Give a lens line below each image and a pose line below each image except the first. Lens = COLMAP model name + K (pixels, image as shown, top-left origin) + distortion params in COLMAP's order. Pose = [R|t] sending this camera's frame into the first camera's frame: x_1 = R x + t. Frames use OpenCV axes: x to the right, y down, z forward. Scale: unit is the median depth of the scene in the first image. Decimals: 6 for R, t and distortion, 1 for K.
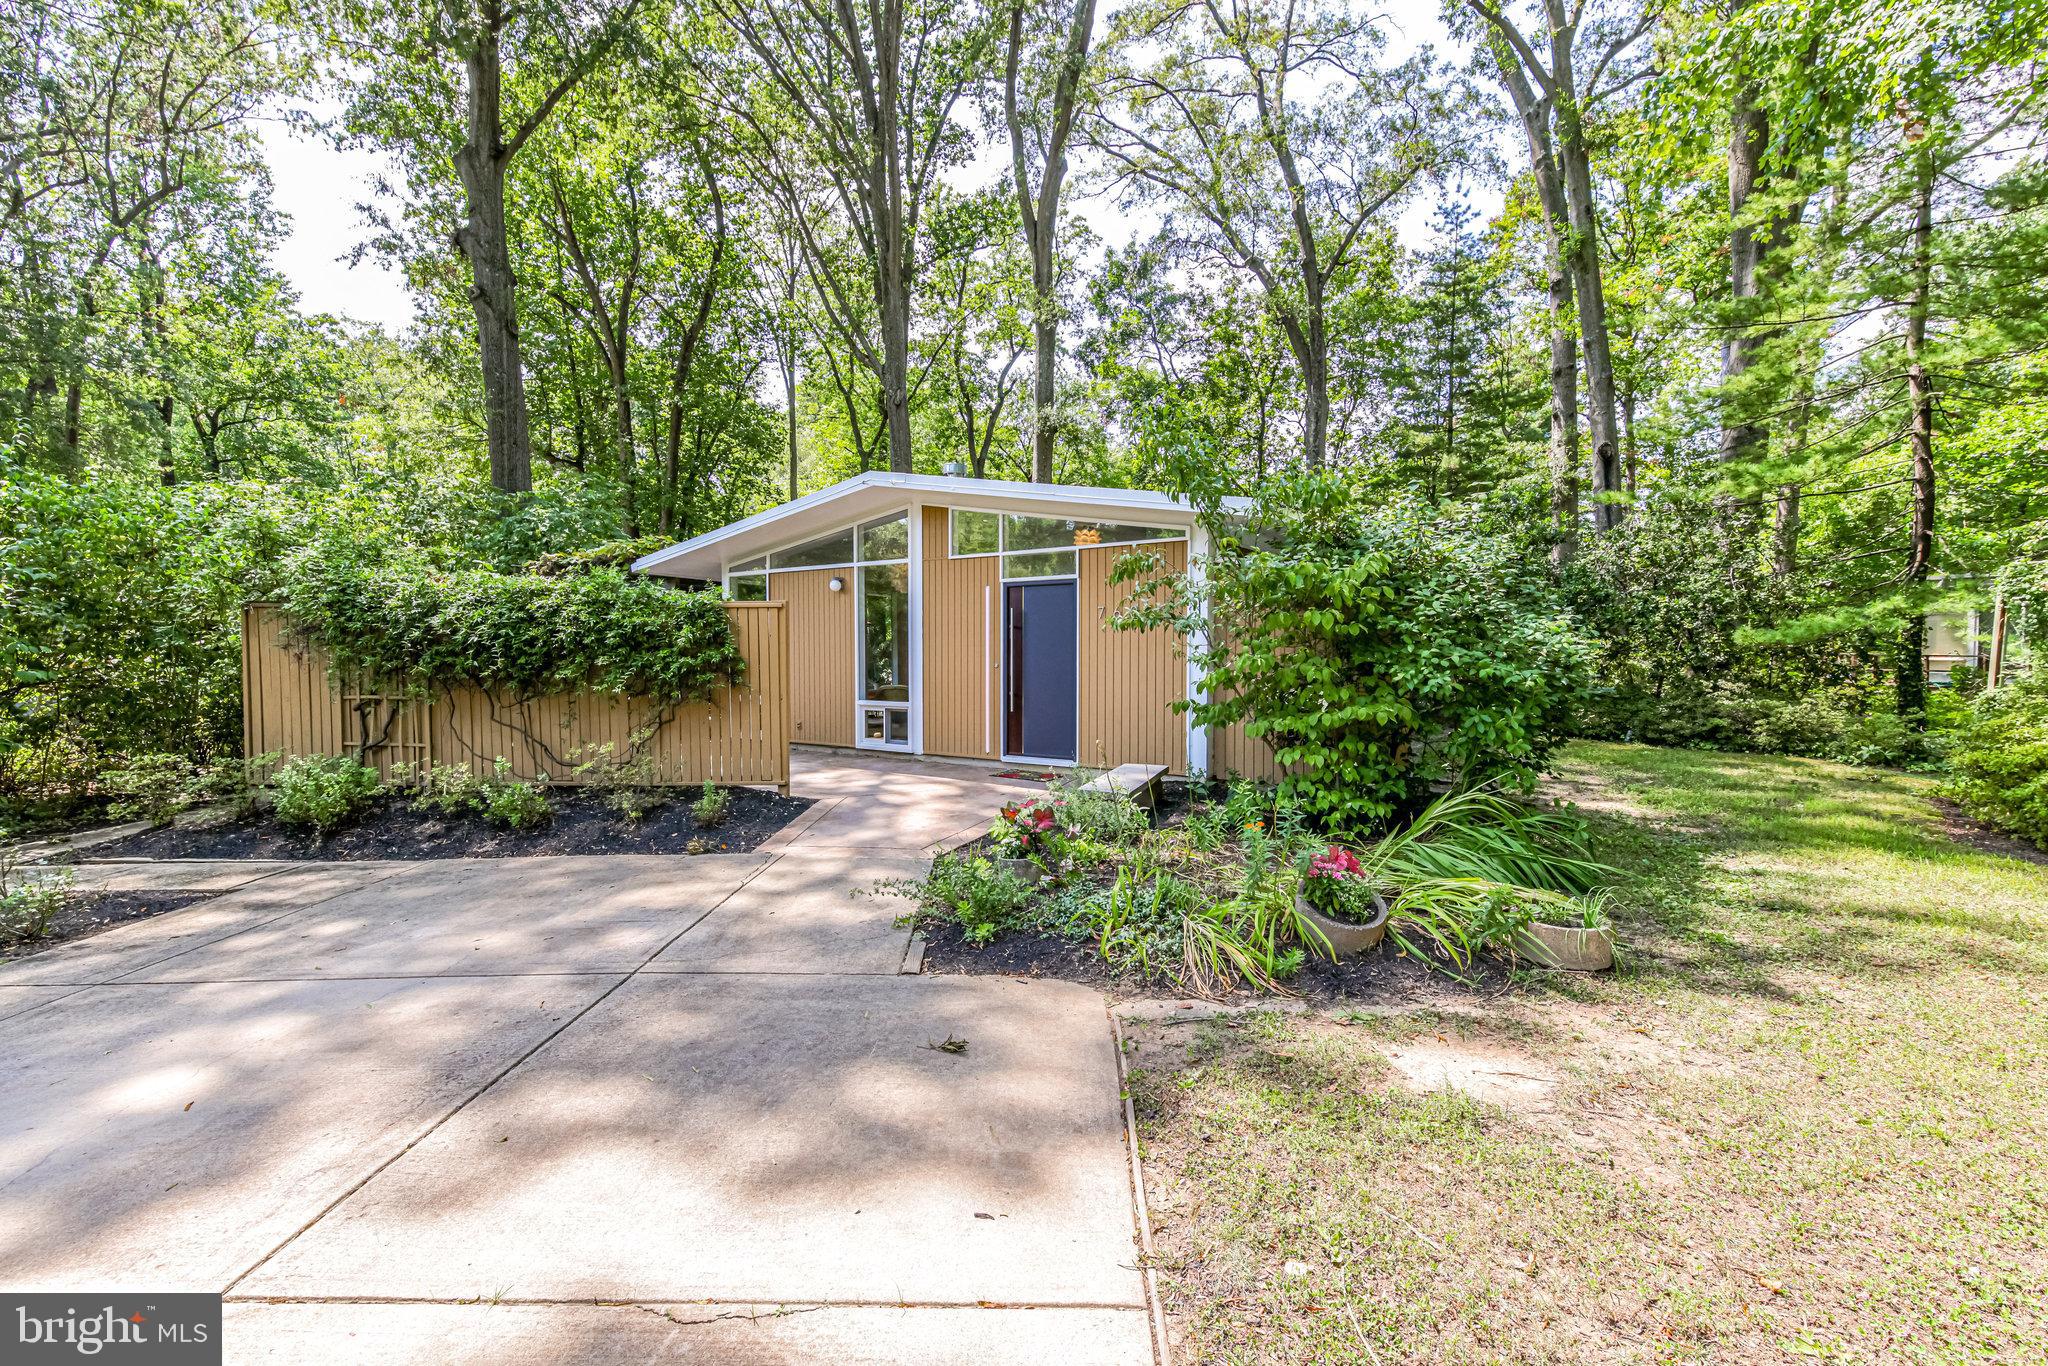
lens RADIAL K [[873.7, 0, 1019.3], [0, 873.7, 672.9], [0, 0, 1]] dist [0.003586, -0.000065]
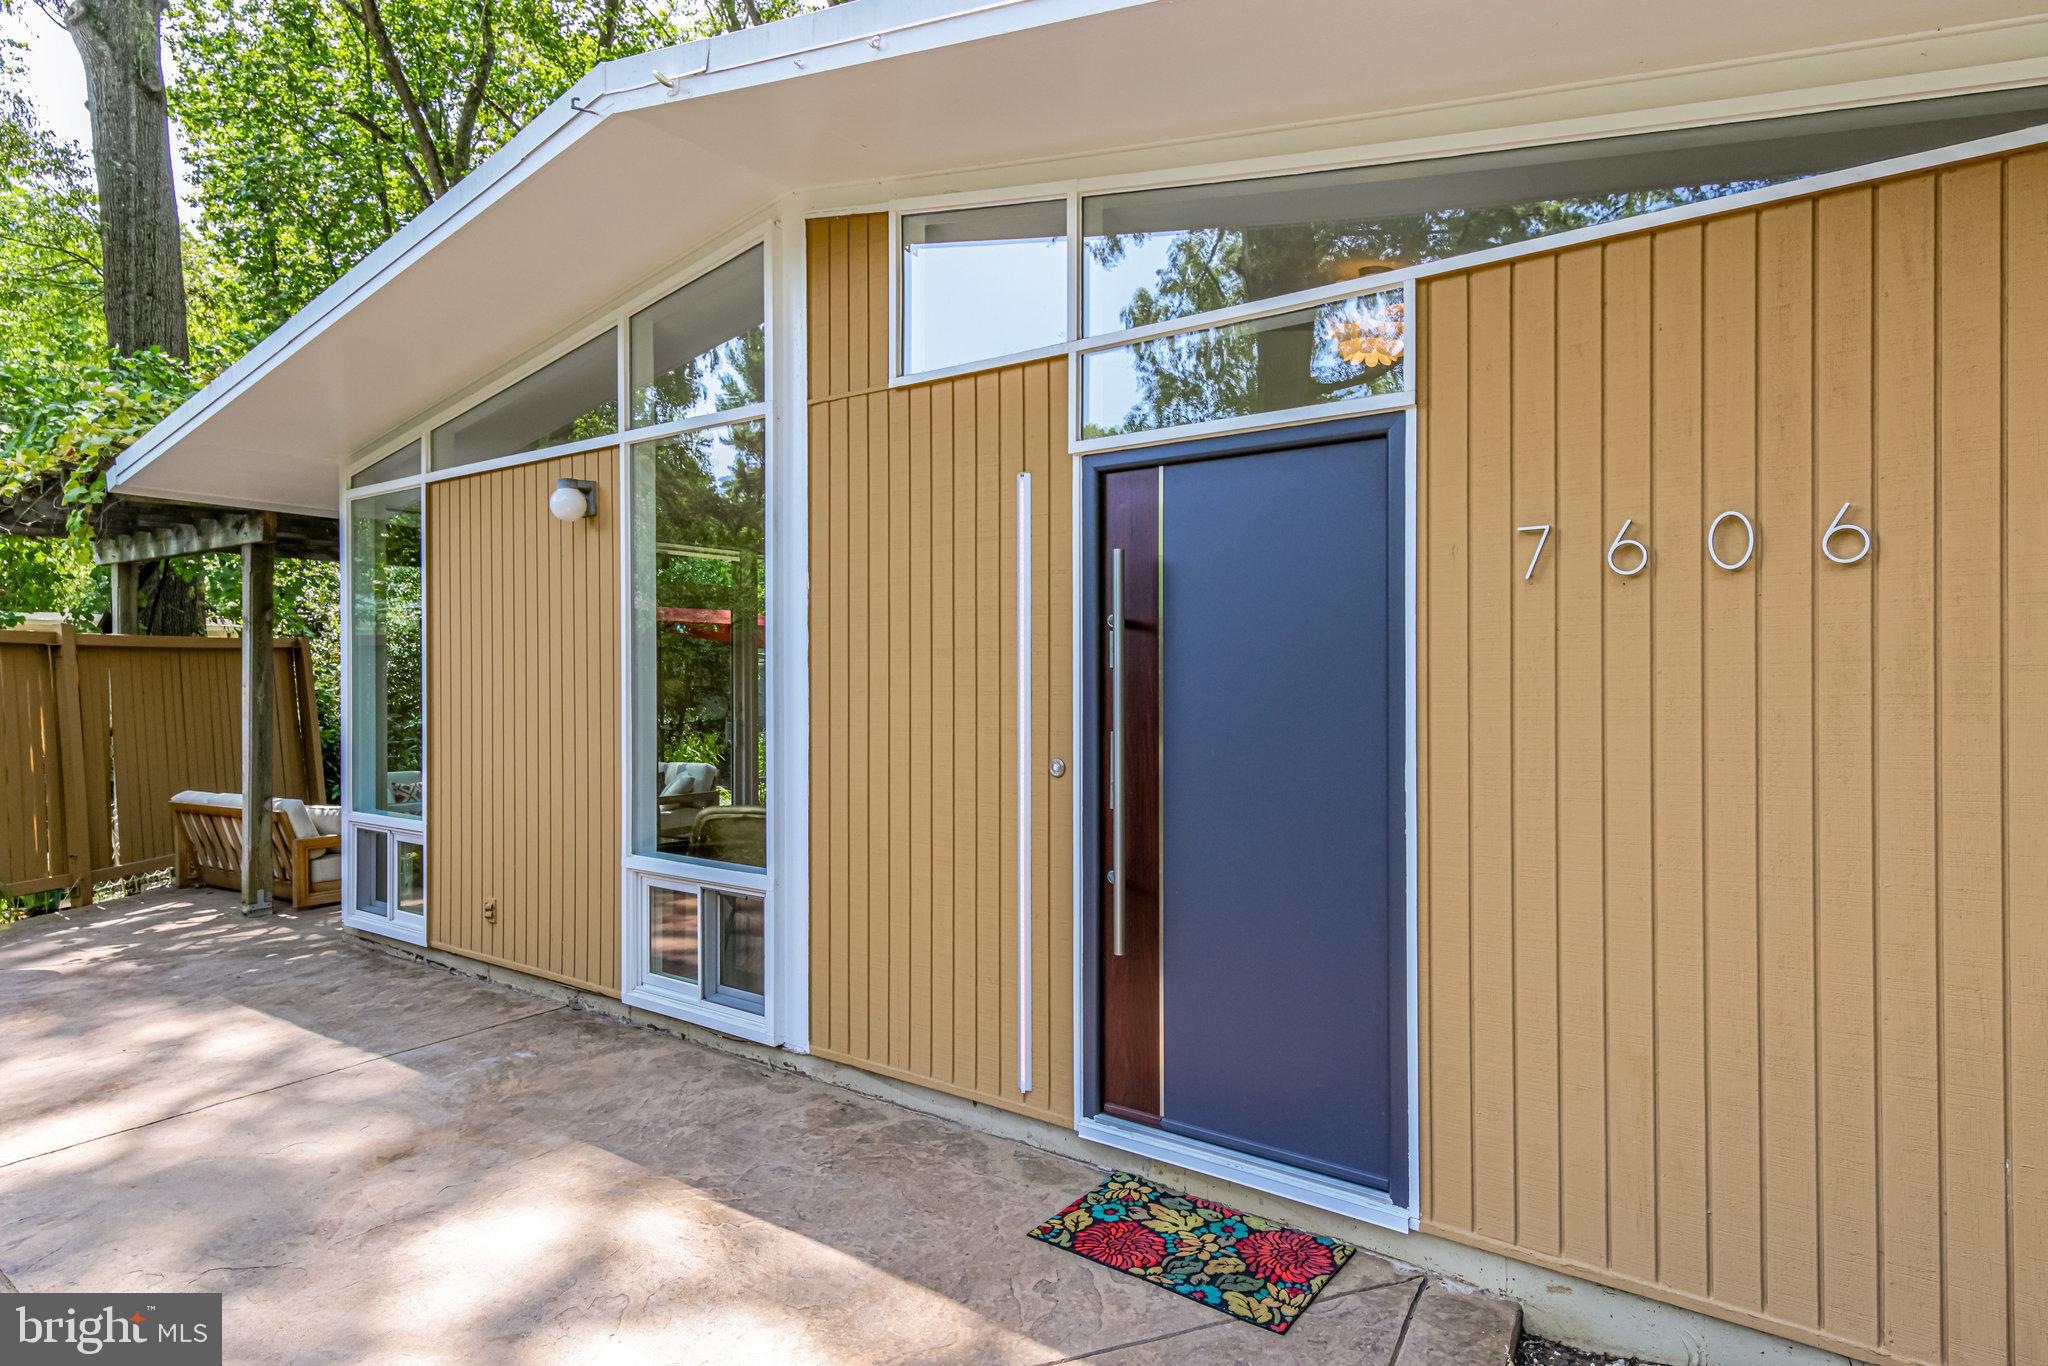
lens RADIAL K [[873.7, 0, 1019.3], [0, 873.7, 672.9], [0, 0, 1]] dist [0.003586, -0.000065]
pose [[0.997939, -0.002232, -0.064135, -0.019277], [0.001347, 0.999903, -0.013845, -0.031996], [0.064160, 0.013731, 0.997845, 0.697937]]
